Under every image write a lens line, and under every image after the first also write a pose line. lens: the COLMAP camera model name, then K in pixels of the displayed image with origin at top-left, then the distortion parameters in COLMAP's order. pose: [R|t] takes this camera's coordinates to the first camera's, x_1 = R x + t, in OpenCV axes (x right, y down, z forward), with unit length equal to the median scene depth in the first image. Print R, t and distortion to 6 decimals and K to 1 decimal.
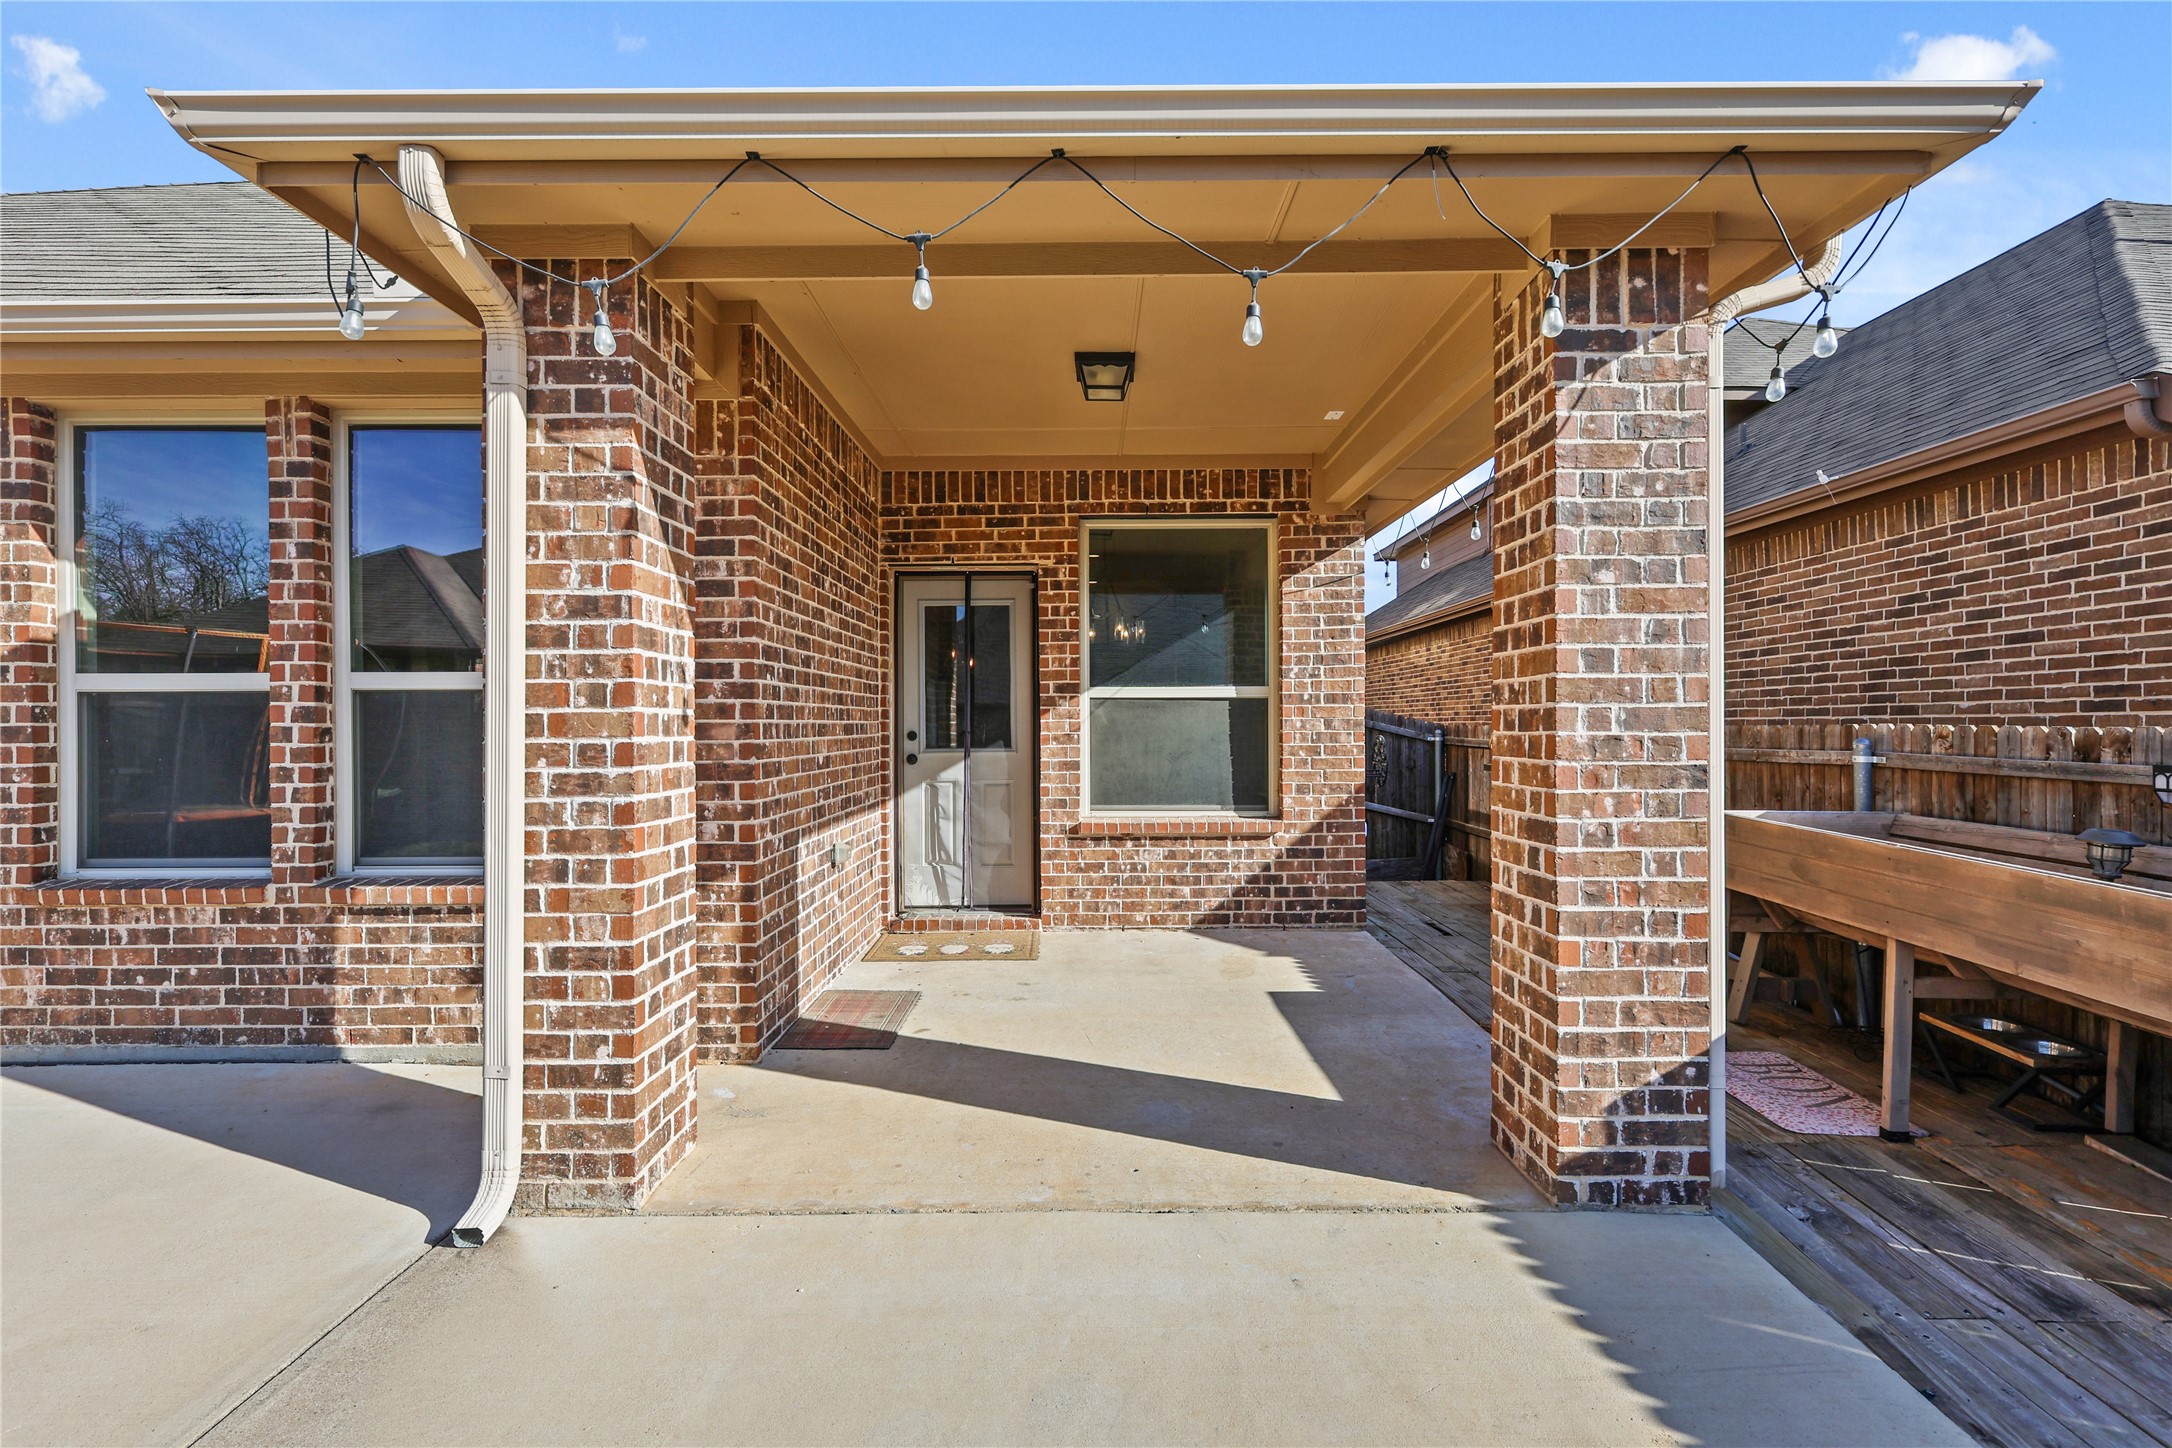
lens RADIAL K [[980.9, 0, 1069.9], [0, 980.9, 715.1], [0, 0, 1]] dist [0.004646, -0.000132]
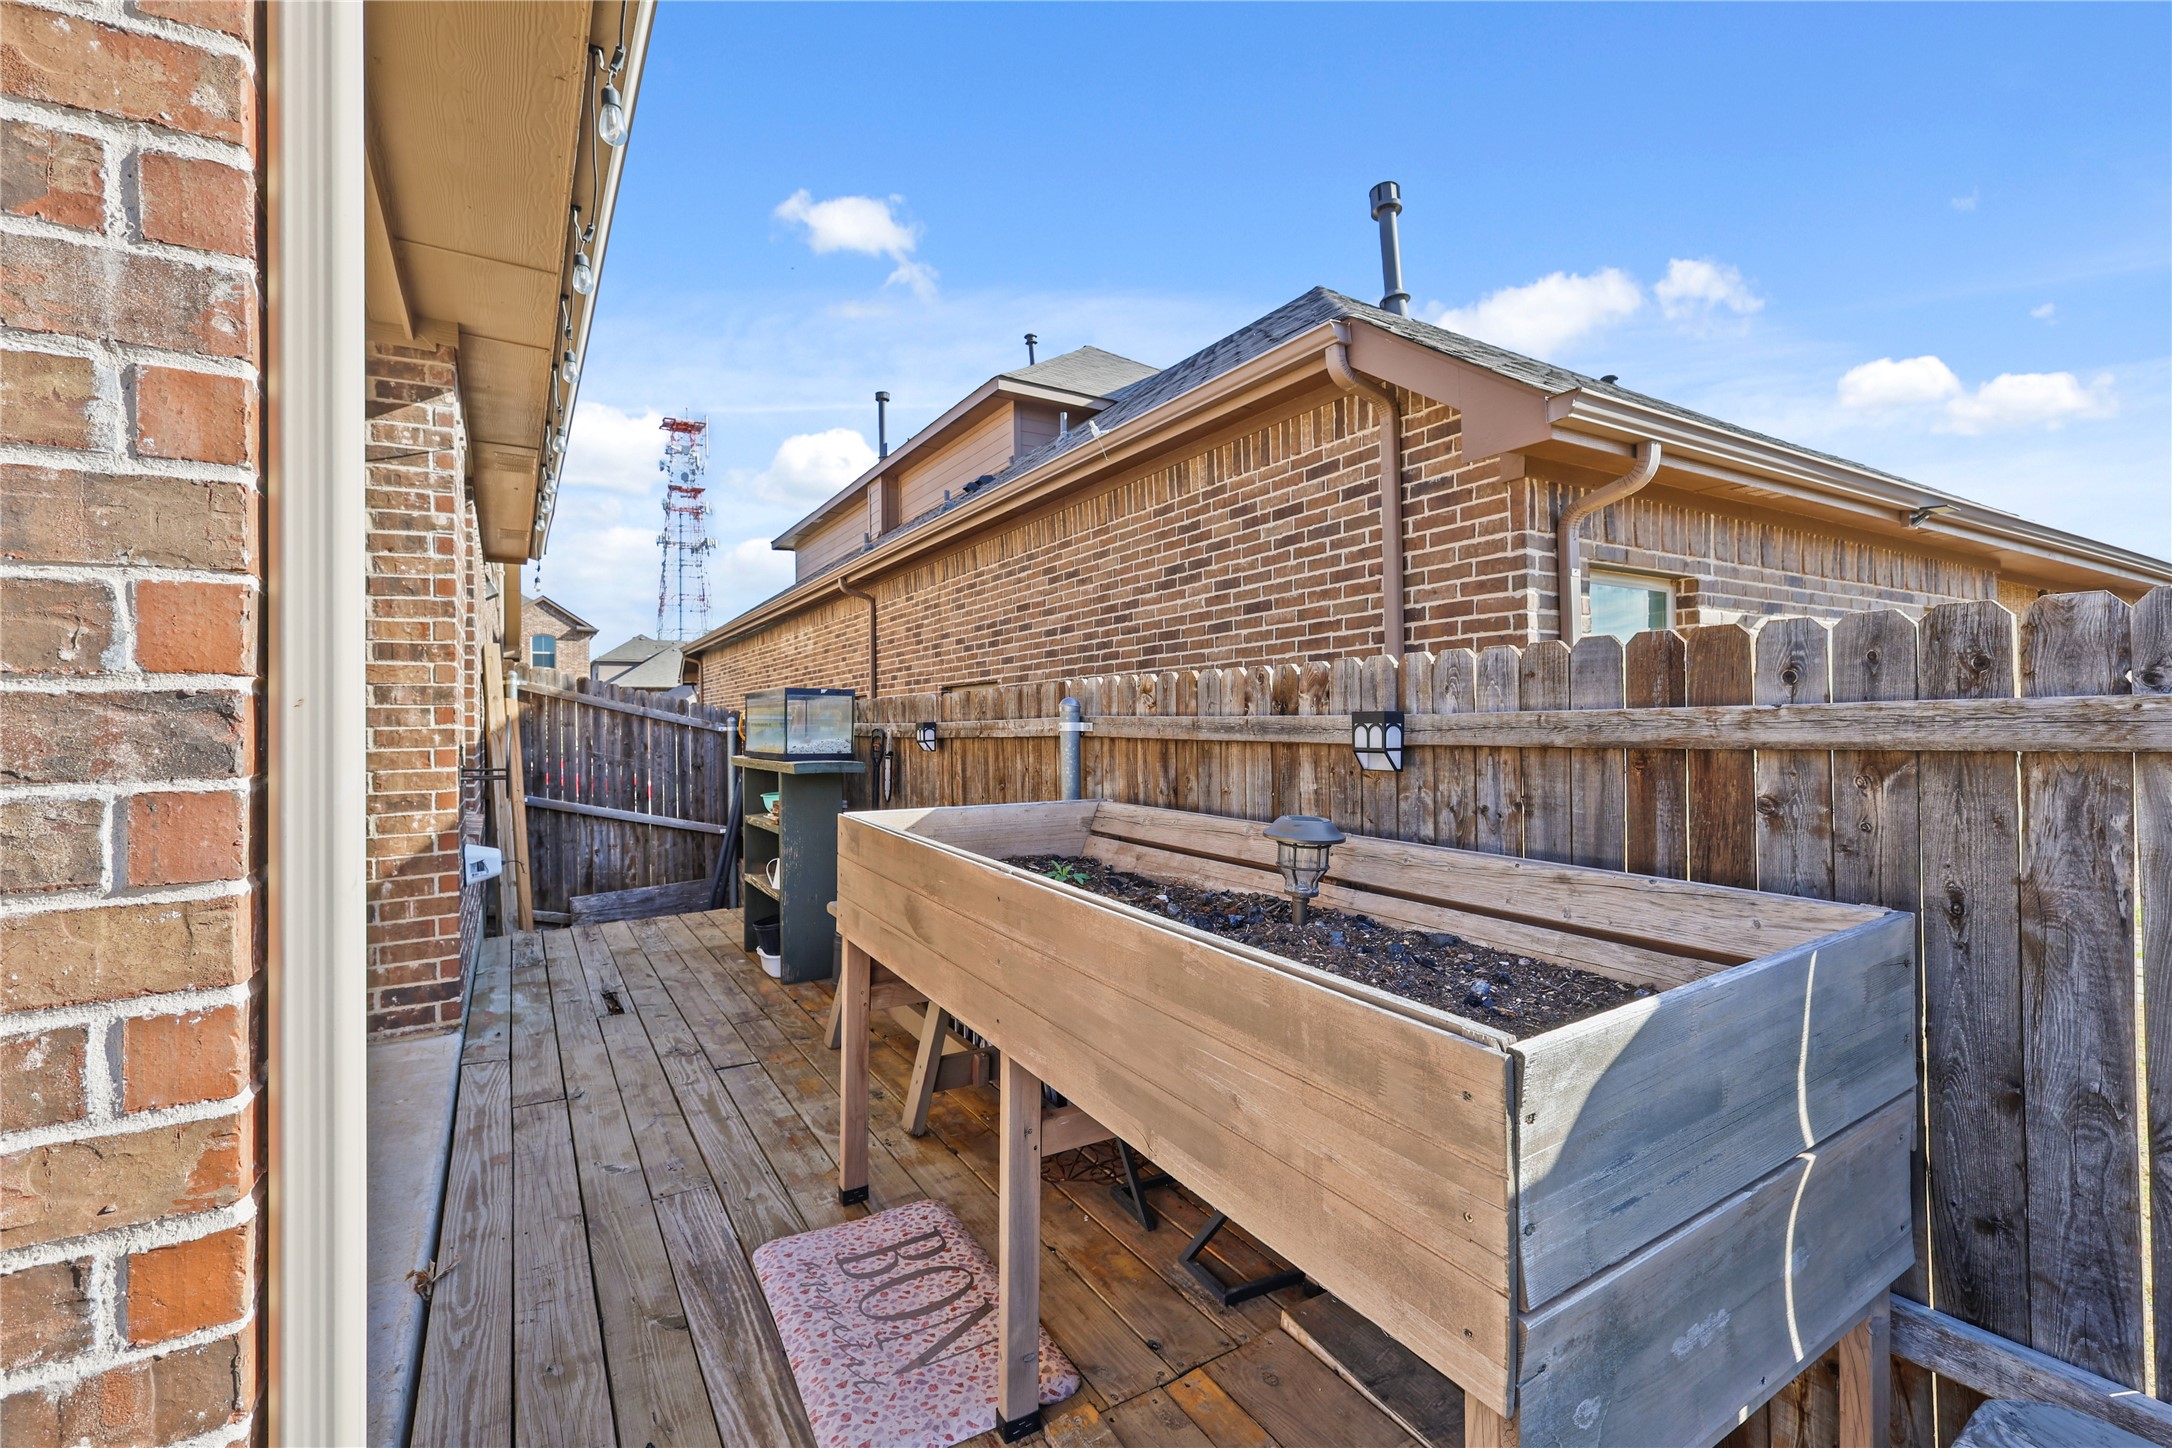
lens RADIAL K [[961.3, 0, 1066.8], [0, 961.3, 710.2], [0, 0, 1]] dist [0.002615, 0.001649]
pose [[0.855162, -0.005171, 0.518335, 0.484348], [0.010199, 0.999925, -0.006853, 0.041145], [-0.518260, 0.011147, 0.855150, 0.441677]]
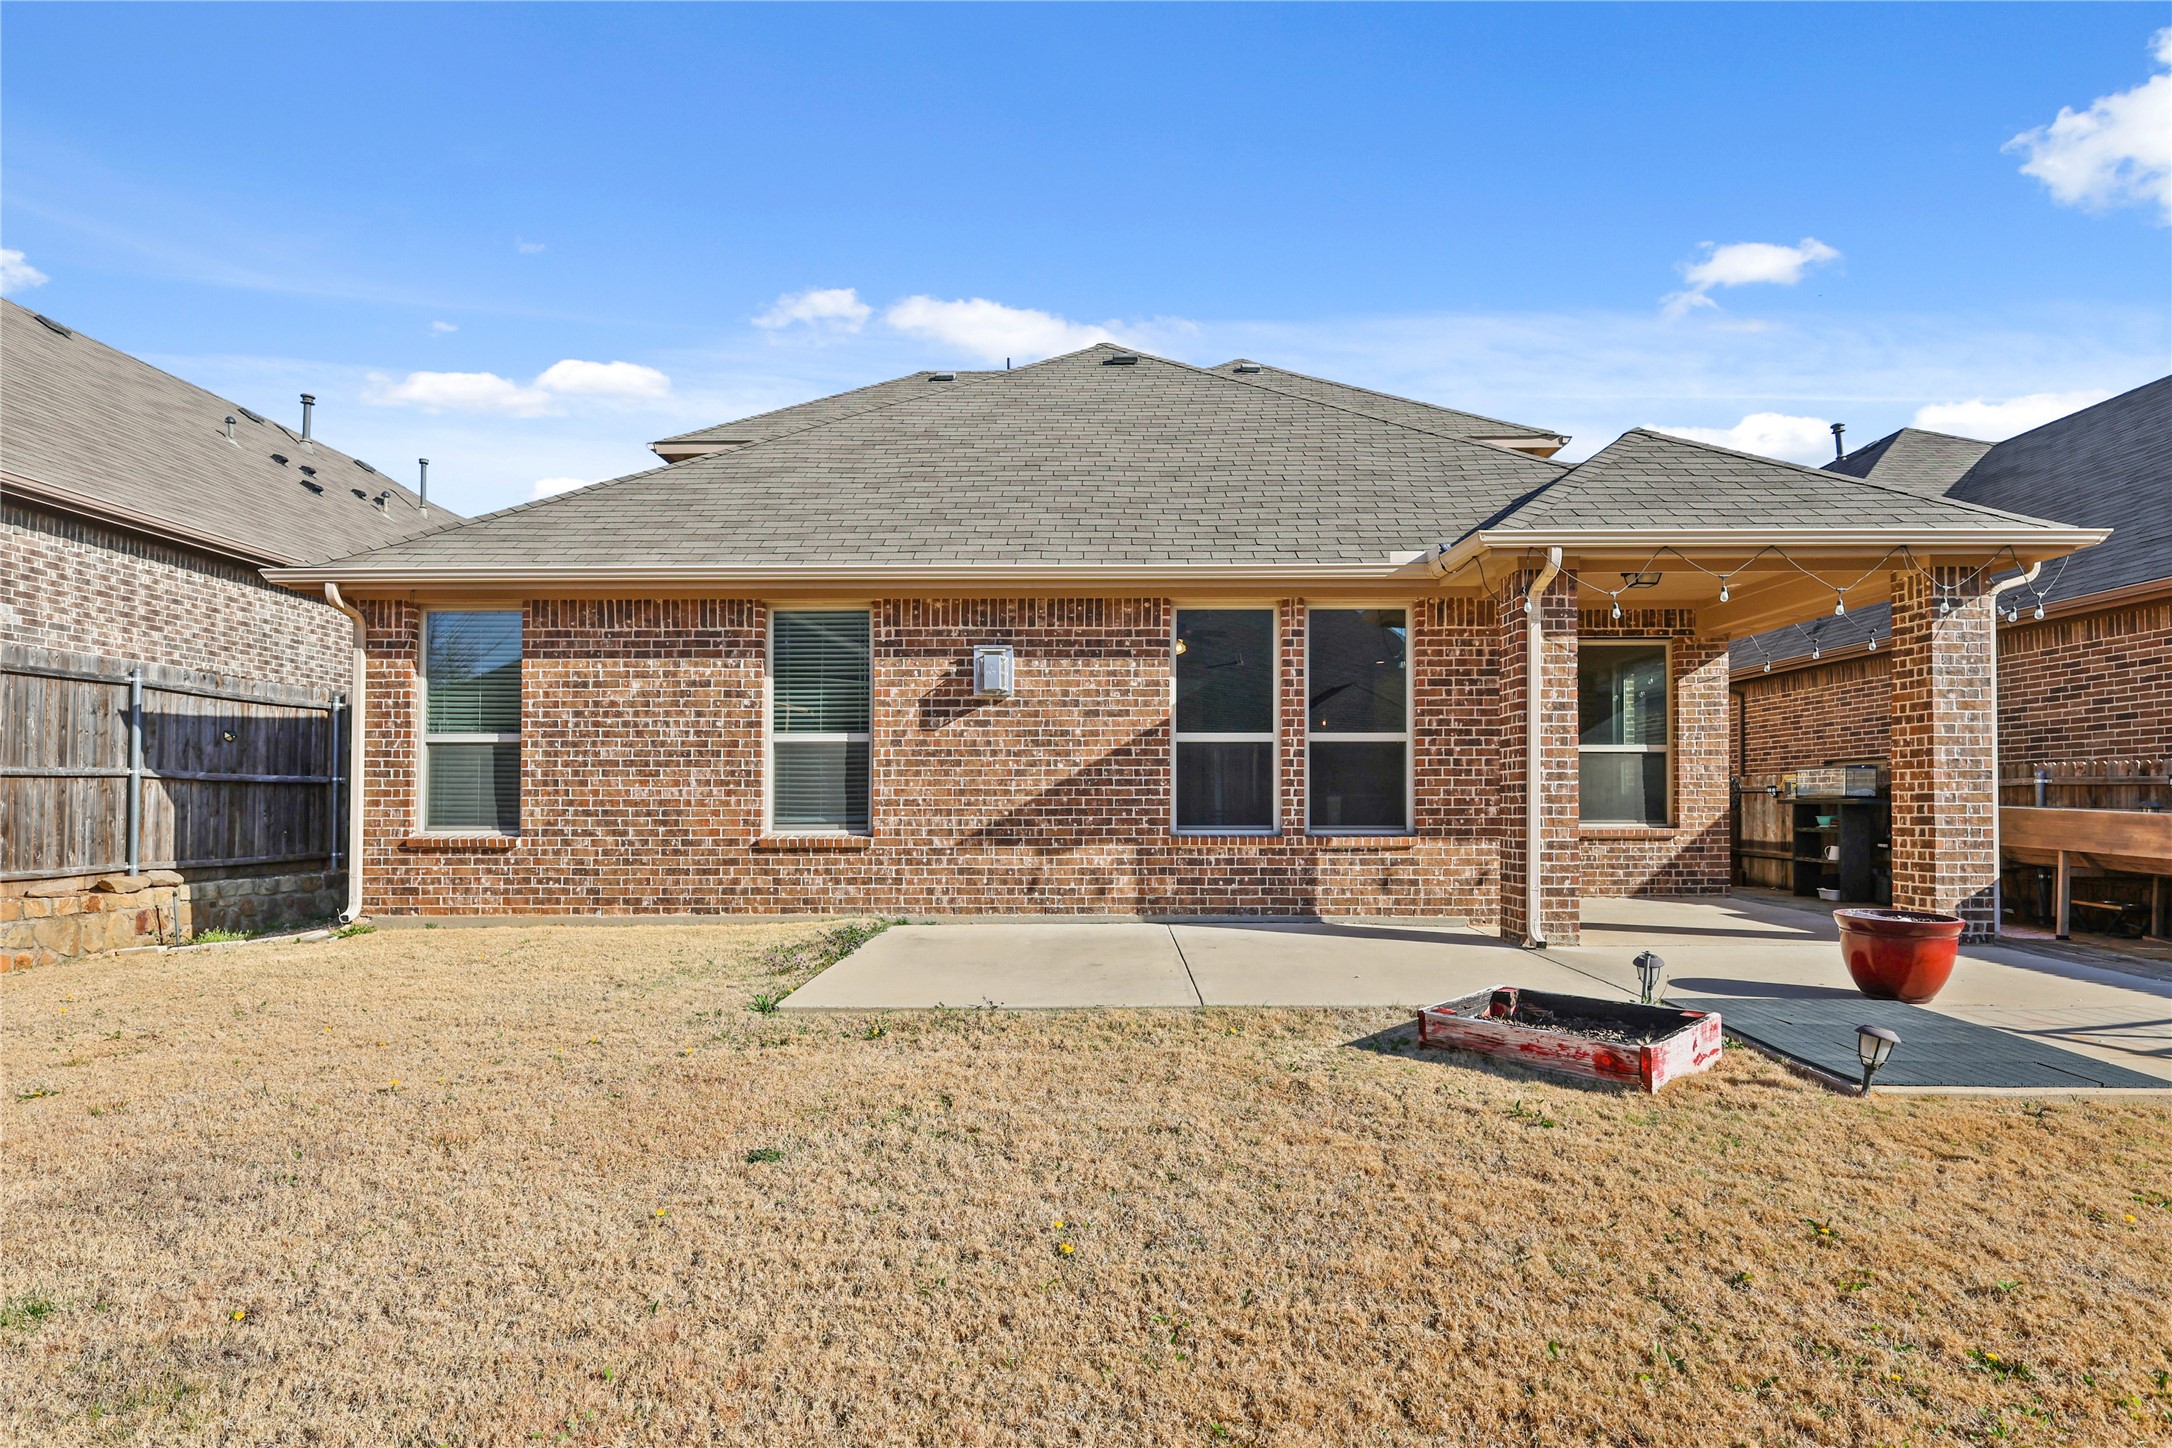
lens RADIAL K [[1157.2, 0, 1111.4], [0, 1157.2, 772.1], [0, 0, 1]] dist [0.000685, -0.000502]
pose [[0.999488, 0.002339, 0.031926, -1.174567], [-0.001776, 0.999843, -0.017654, 0.076984], [-0.031962, 0.017588, 0.999334, -1.307401]]
